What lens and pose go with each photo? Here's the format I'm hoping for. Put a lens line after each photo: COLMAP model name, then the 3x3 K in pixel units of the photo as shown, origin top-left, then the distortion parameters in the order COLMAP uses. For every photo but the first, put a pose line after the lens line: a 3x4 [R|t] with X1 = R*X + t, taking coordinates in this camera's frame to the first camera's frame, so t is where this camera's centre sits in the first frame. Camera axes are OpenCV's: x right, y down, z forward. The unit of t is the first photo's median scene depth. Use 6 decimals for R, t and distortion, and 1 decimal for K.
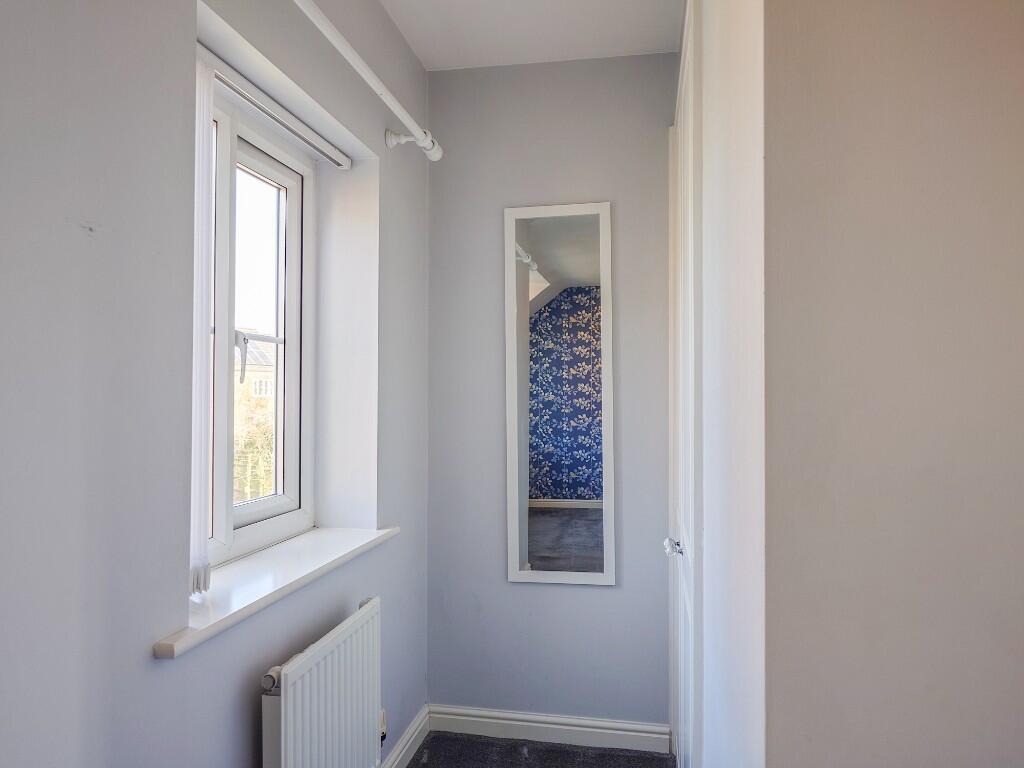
lens RADIAL K [[712.1, 0, 512.0], [0, 712.1, 384.0], [0, 0, 1]] dist [-0.008548, -0.000055]
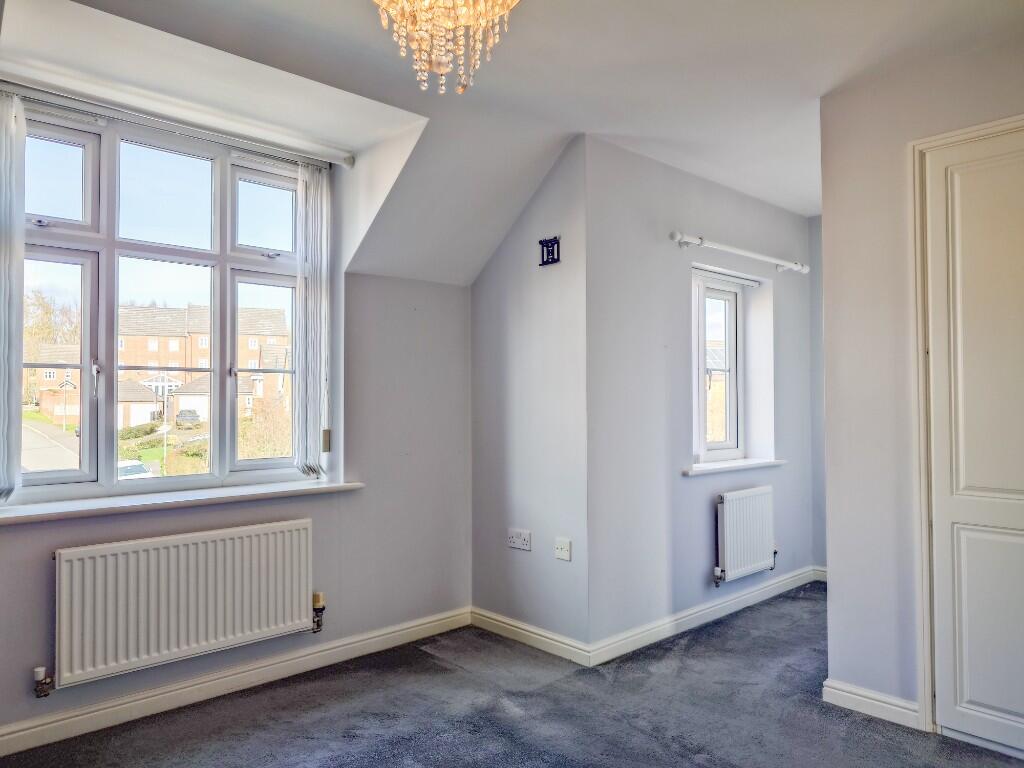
lens RADIAL K [[712.1, 0, 512.0], [0, 712.1, 384.0], [0, 0, 1]] dist [-0.008548, -0.000055]
pose [[0.802158, -0.013663, -0.596956, 0.498832], [0.010094, 0.999906, -0.009322, -0.003070], [0.597027, 0.001452, 0.802220, -1.275266]]
